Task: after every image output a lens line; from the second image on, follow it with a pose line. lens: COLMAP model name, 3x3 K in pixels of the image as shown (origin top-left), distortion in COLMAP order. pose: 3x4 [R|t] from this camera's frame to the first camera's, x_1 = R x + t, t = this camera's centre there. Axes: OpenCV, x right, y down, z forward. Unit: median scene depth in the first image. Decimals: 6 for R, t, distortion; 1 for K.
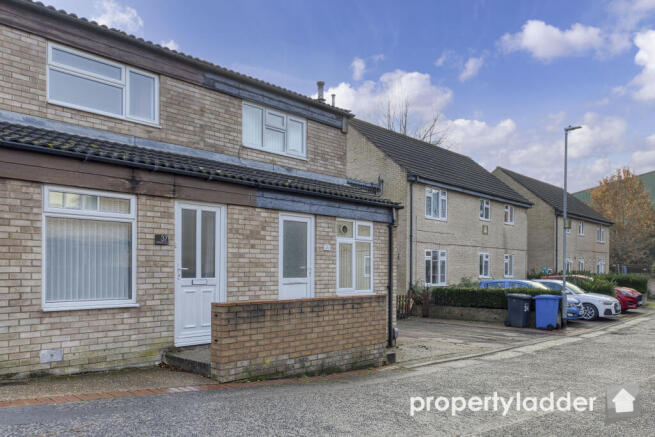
lens RADIAL K [[450.2, 0, 327.3], [0, 450.2, 218.5], [0, 0, 1]] dist [0.008005, -0.001474]
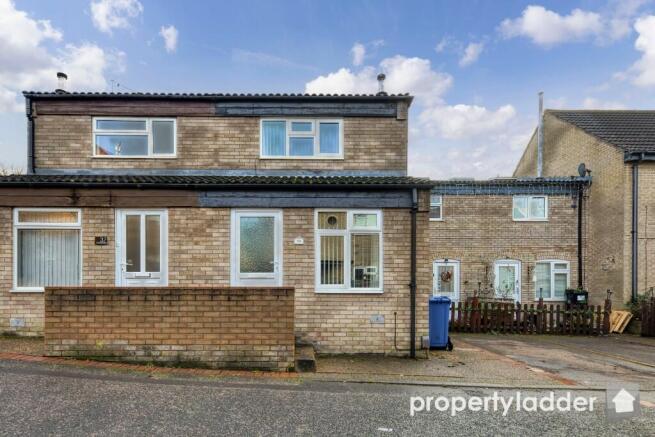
lens RADIAL K [[343.7, 0, 325.9], [0, 343.7, 260.7], [0, 0, 1]] dist [0.012018, -0.000519]
pose [[0.727222, -0.059864, -0.683787, 0.630876], [0.083637, 0.996495, 0.001708, 0.129682], [0.681288, -0.058432, 0.729679, 0.608141]]
